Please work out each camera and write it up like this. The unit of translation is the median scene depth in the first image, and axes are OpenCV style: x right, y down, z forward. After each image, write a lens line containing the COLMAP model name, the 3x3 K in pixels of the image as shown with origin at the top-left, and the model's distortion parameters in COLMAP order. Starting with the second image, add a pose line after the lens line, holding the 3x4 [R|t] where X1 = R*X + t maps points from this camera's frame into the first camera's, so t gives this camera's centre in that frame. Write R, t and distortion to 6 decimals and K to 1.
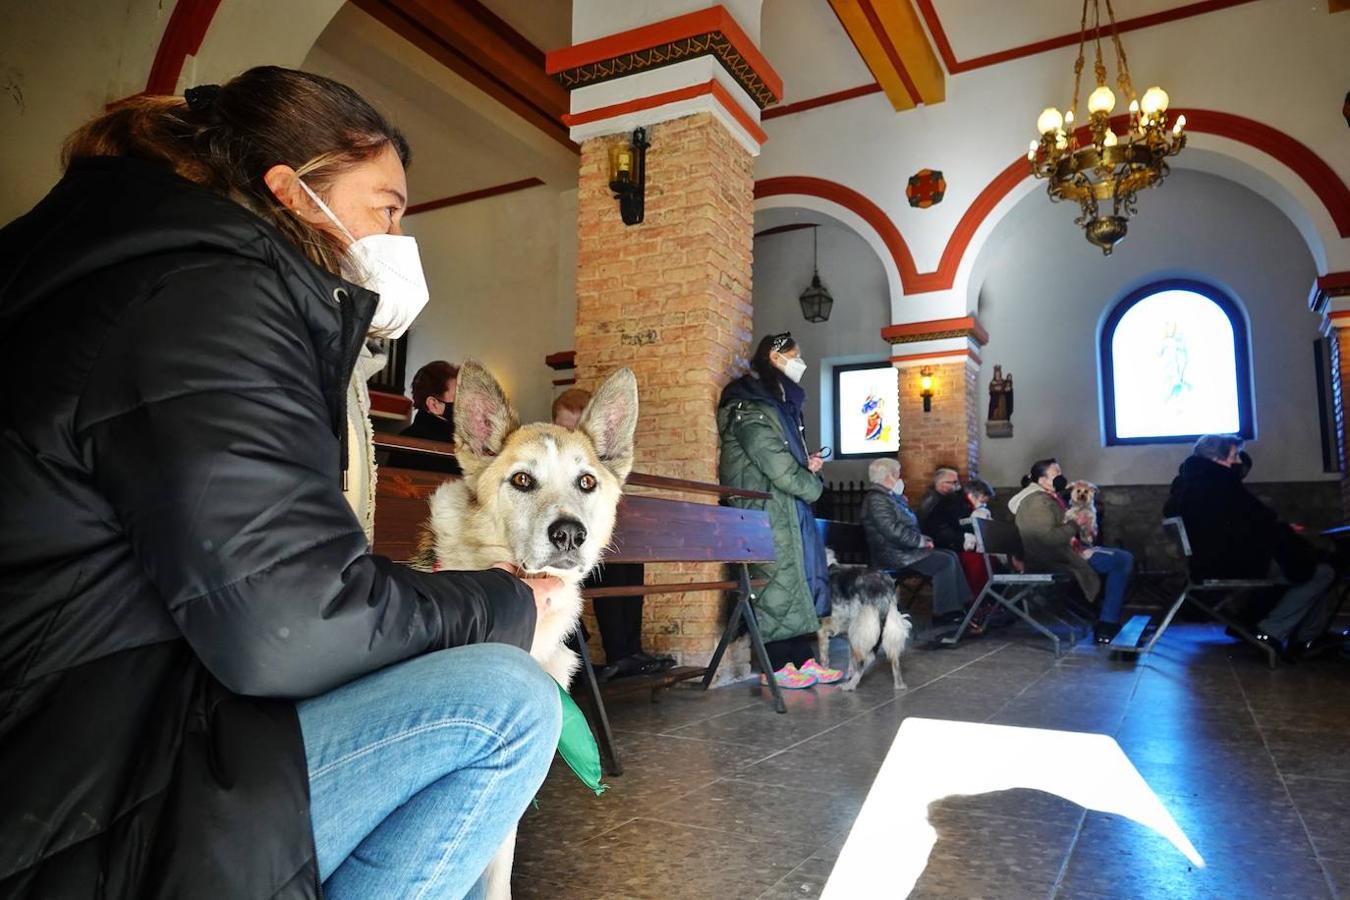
lens RADIAL K [[935.5, 0, 675.8], [0, 935.5, 444.0], [0, 0, 1]] dist [0.005964, -0.005539]
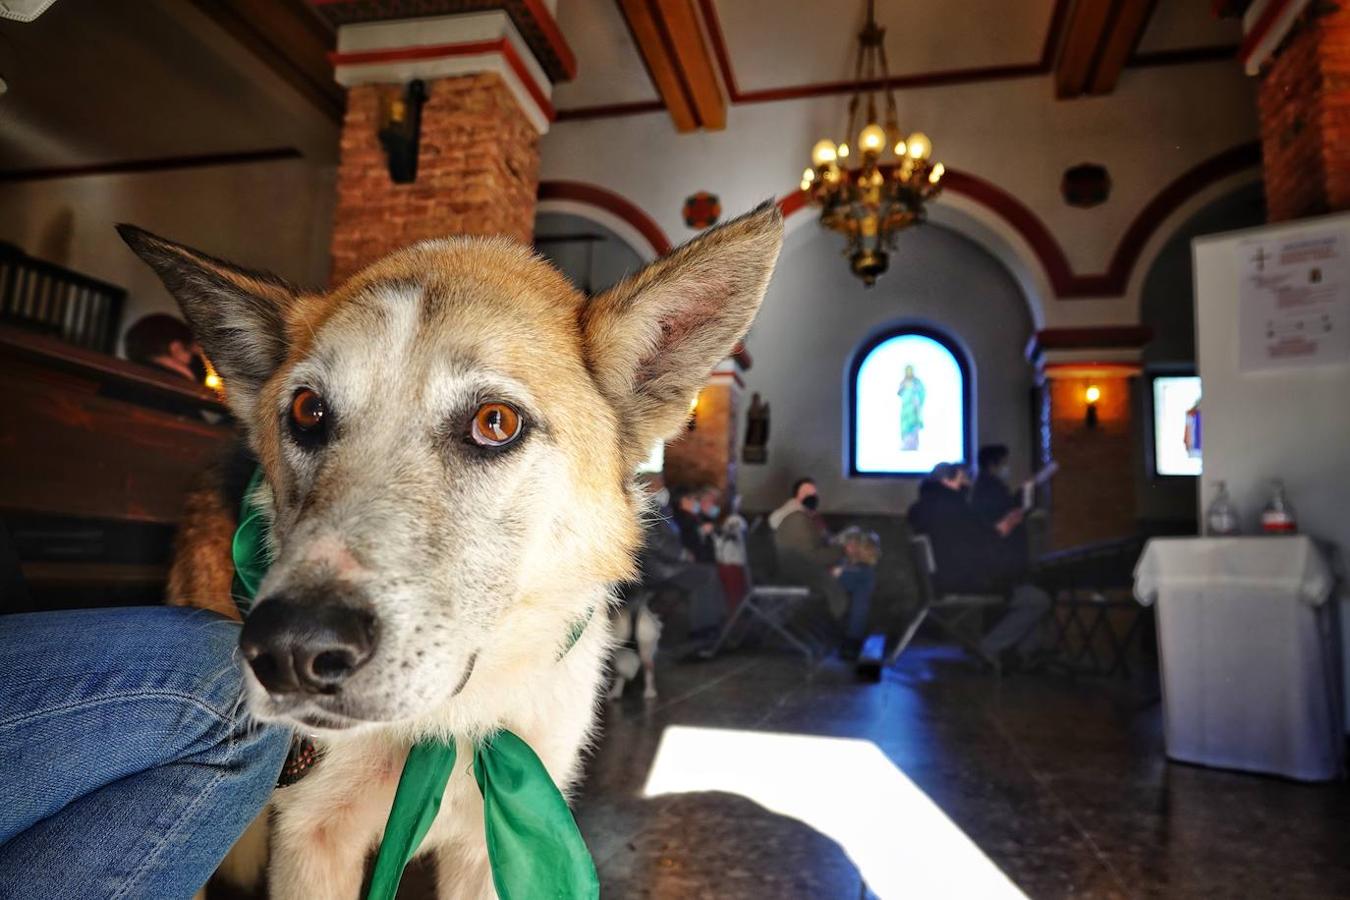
lens RADIAL K [[936.5, 0, 677.7], [0, 936.5, 444.8], [0, 0, 1]] dist [0.000830, 0.001674]
pose [[0.964174, 0.065053, 0.257170, -0.004282], [-0.058842, 0.997761, -0.031782, 0.021671], [-0.258661, 0.015512, 0.965844, 0.048567]]
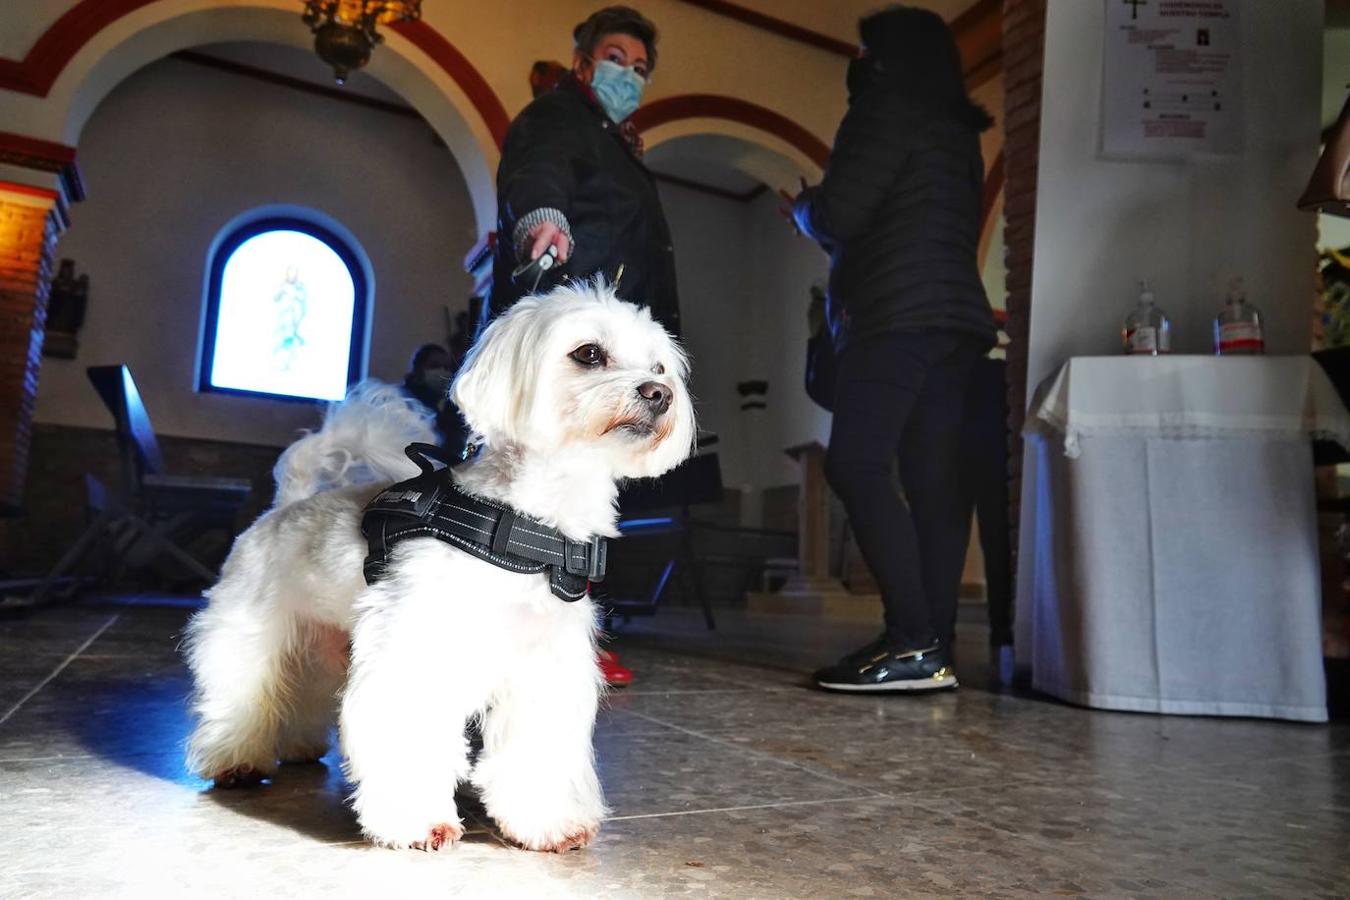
lens RADIAL K [[935.5, 0, 675.8], [0, 935.5, 444.0], [0, 0, 1]] dist [0.005964, -0.005539]
pose [[0.553523, 0.134534, 0.821896, 0.047094], [-0.130557, 0.988682, -0.073908, 0.101556], [-0.822537, -0.066395, 0.564822, 0.369476]]
